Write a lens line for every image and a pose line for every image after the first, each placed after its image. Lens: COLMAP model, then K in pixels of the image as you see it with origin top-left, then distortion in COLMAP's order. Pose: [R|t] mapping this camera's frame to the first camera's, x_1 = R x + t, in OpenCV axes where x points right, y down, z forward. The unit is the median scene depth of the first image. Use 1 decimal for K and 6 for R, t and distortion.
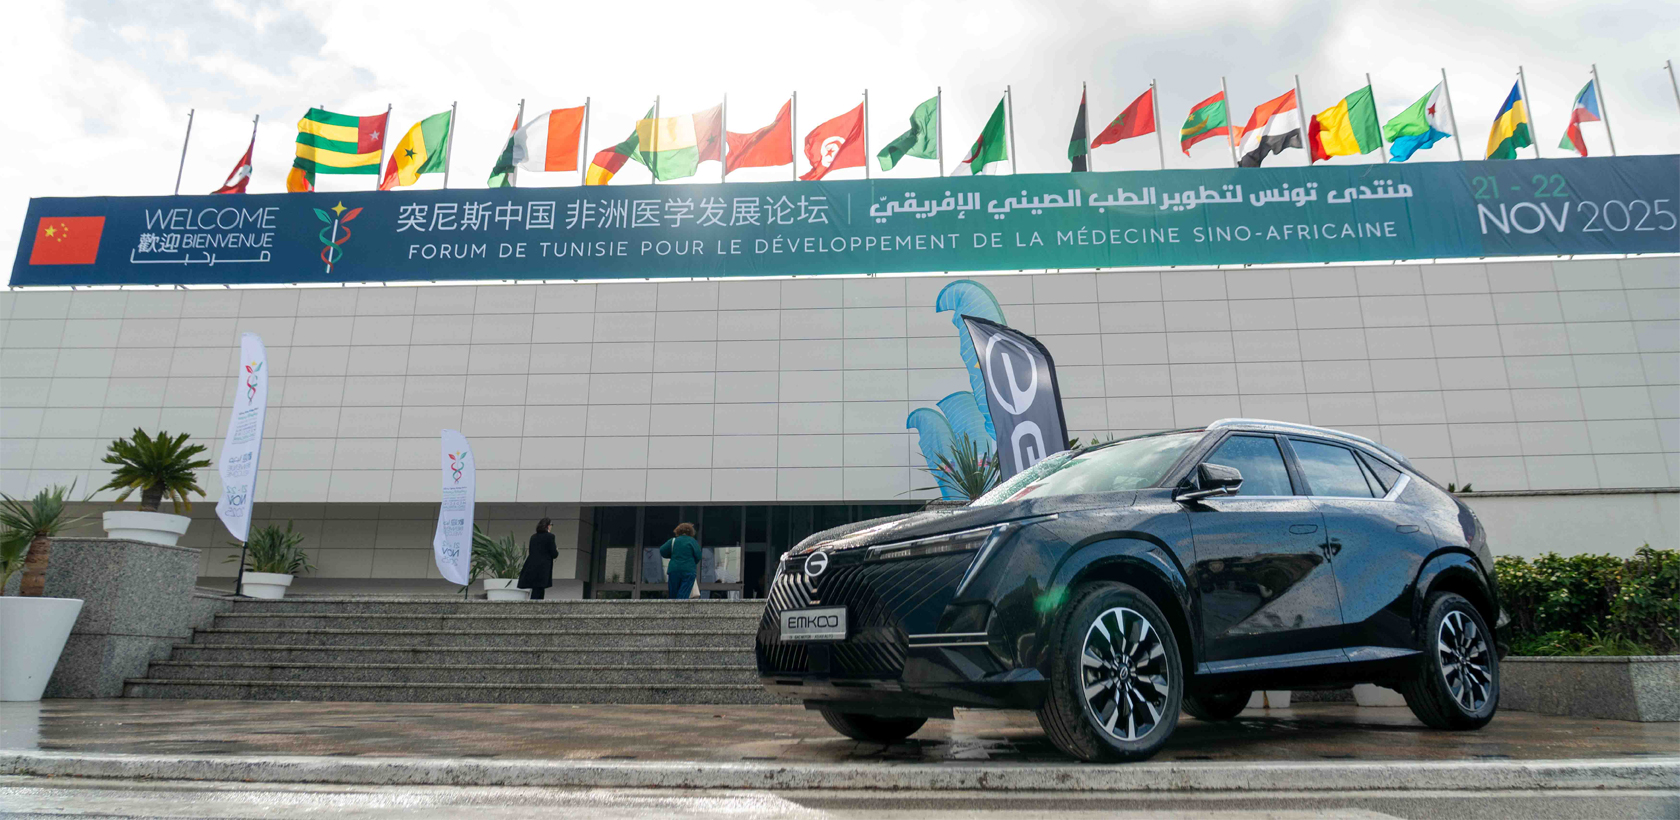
lens RADIAL K [[1111.5, 0, 839.0], [0, 1111.5, 279.4], [0, 0, 1]] dist [-0.025745, 0.008264]
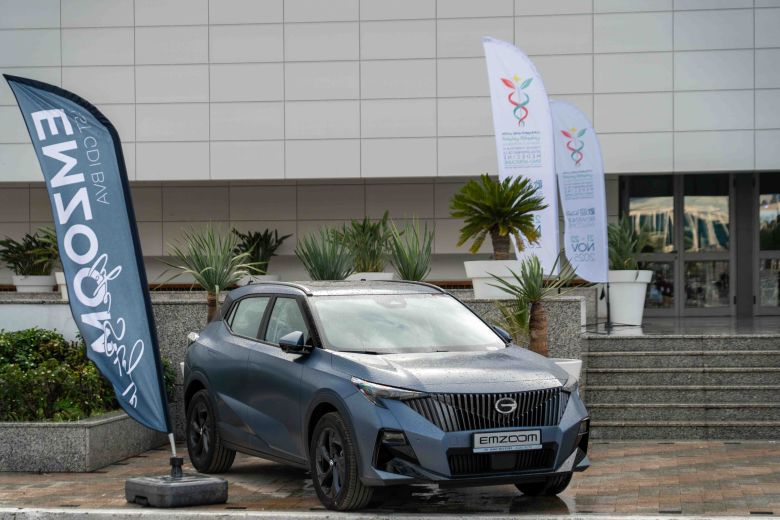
lens RADIAL K [[1797.5, 0, 376.9], [0, 1797.5, 325.0], [0, 0, 1]] dist [-0.045860, 0.000000]
pose [[0.996037, -0.013956, -0.087837, -0.600897], [0.043893, 0.936097, 0.348993, -0.295119], [0.077353, -0.351465, 0.933000, -0.524753]]
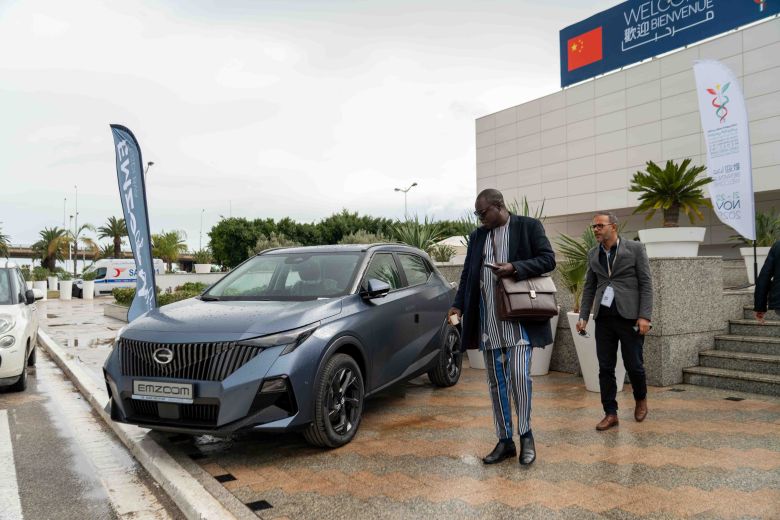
lens RADIAL K [[640.1, 0, 403.0], [0, 640.1, 274.6], [0, 0, 1]] dist [0.006278, 0.011023]
pose [[0.587638, -0.013887, -0.809005, -0.226011], [0.283205, 0.940136, 0.189574, 0.041835], [0.757942, -0.340515, 0.556393, 0.357966]]
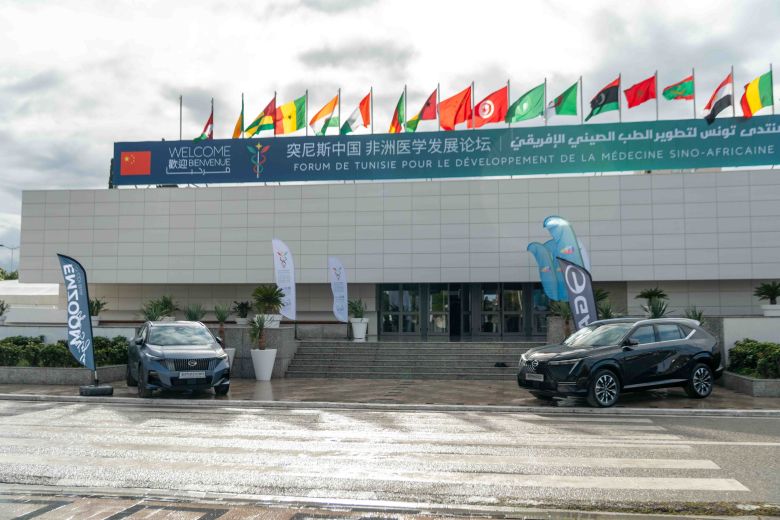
lens RADIAL K [[703.7, 0, 391.7], [0, 703.7, 268.4], [0, 0, 1]] dist [0.023845, -0.006902]
pose [[0.995268, -0.007860, -0.096848, -0.134515], [0.032764, 0.965496, 0.258348, -0.364228], [0.091476, -0.260299, 0.961185, -0.702785]]
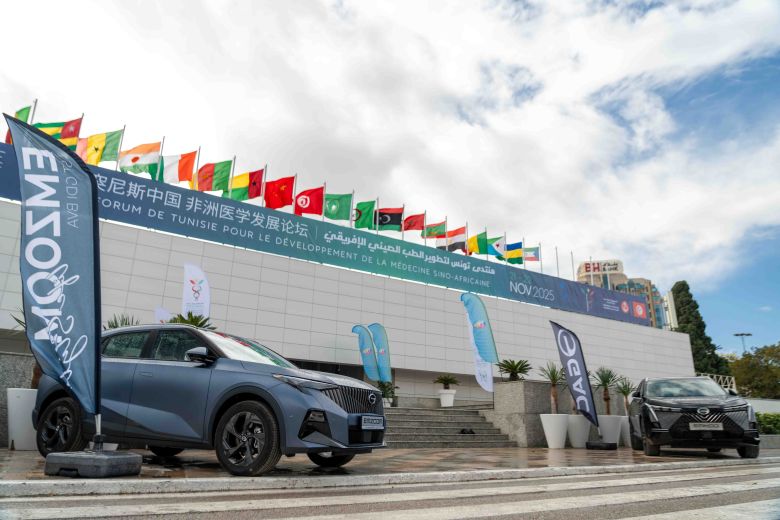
lens RADIAL K [[516.2, 0, 383.4], [0, 516.2, 270.9], [0, 0, 1]] dist [-0.028847, 0.010415]
pose [[0.808268, 0.185903, 0.558697, -0.898401], [-0.208209, 0.977786, -0.024135, 0.019095], [-0.550773, -0.096818, 0.829020, 0.070954]]
